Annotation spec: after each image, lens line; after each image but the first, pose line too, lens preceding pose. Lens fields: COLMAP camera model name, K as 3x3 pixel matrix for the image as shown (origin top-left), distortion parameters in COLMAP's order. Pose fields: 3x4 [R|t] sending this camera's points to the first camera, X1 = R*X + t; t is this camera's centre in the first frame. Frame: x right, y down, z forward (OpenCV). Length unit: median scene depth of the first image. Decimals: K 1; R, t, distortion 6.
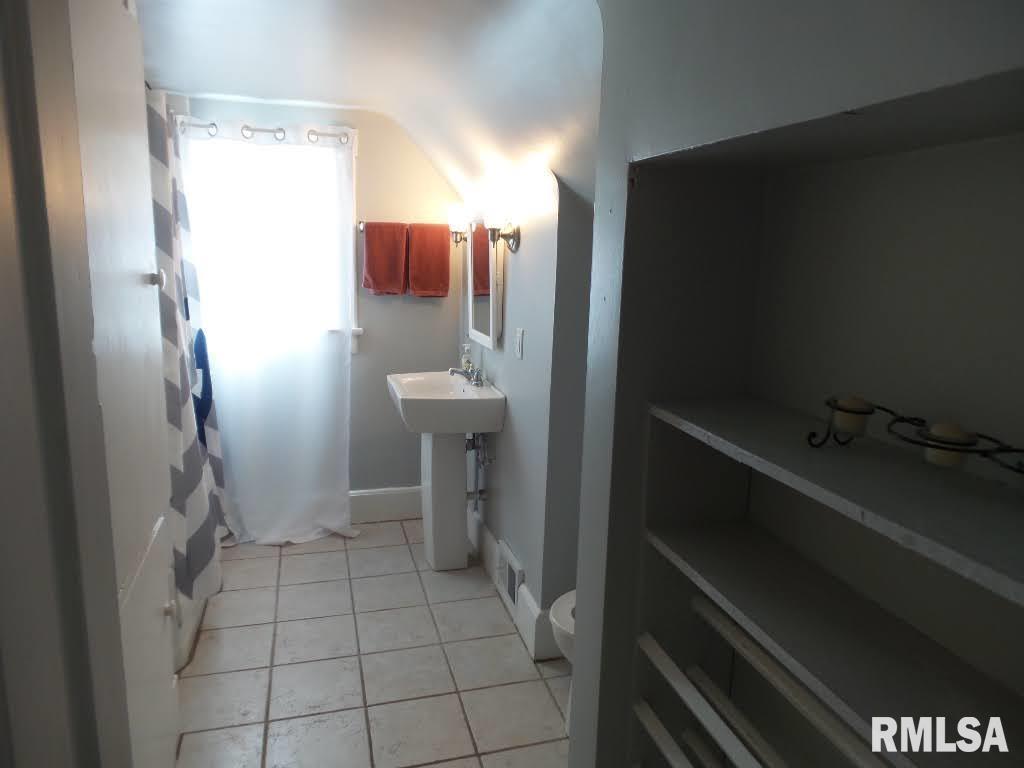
lens RADIAL K [[704.5, 0, 513.3], [0, 704.5, 390.0], [0, 0, 1]] dist [-0.003155, 0.000850]
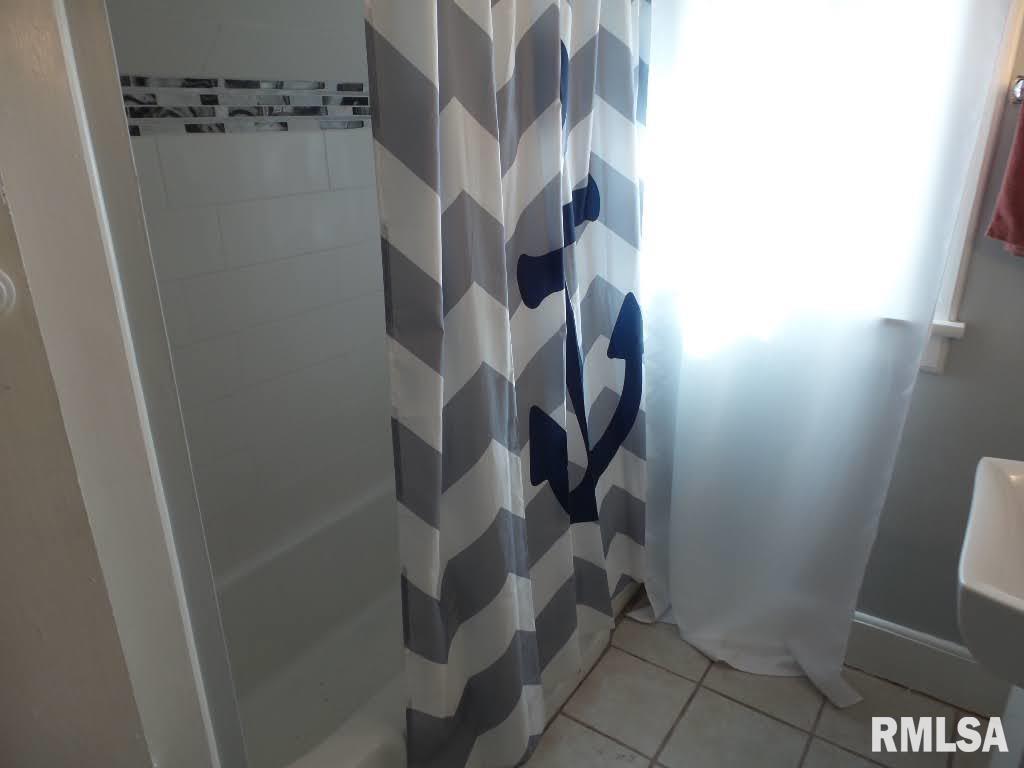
lens RADIAL K [[704.5, 0, 513.3], [0, 704.5, 390.0], [0, 0, 1]] dist [-0.003155, 0.000850]
pose [[0.631209, 0.251561, -0.733684, -0.055775], [-0.129672, 0.966855, 0.219948, -0.113617], [0.764696, -0.043695, 0.642908, 0.499939]]
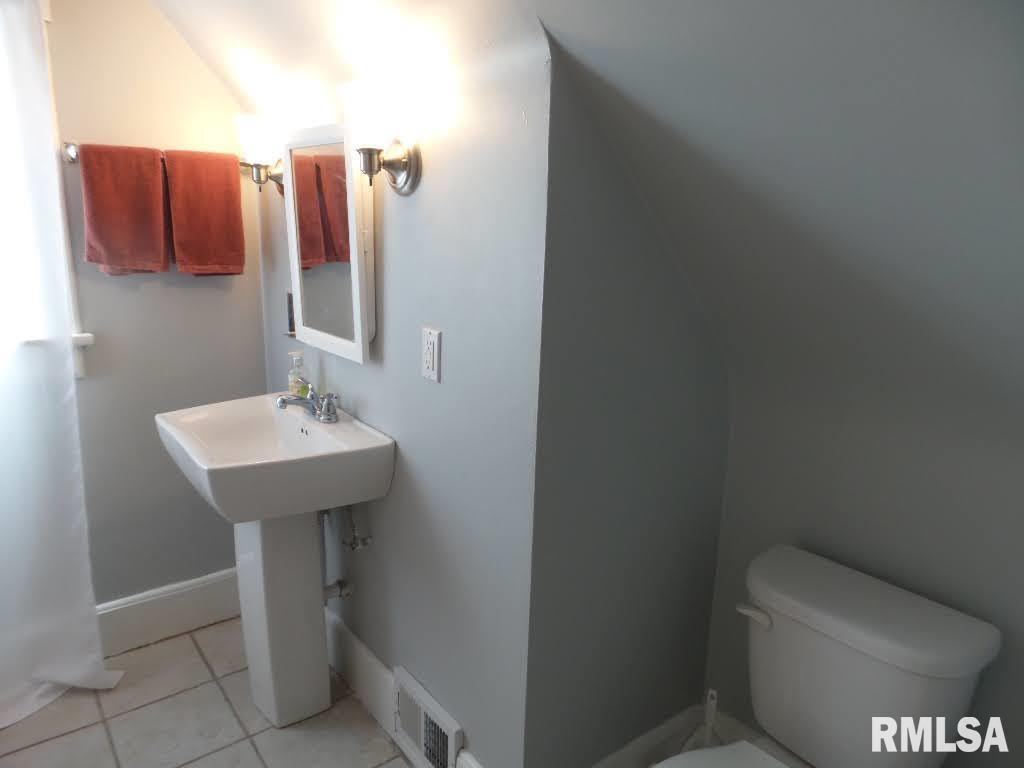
lens RADIAL K [[704.5, 0, 513.3], [0, 704.5, 390.0], [0, 0, 1]] dist [-0.003155, 0.000850]
pose [[0.928199, -0.091846, 0.360570, -0.110182], [0.073805, 0.995248, 0.063519, -0.055011], [-0.364690, -0.032347, 0.930567, 0.351425]]
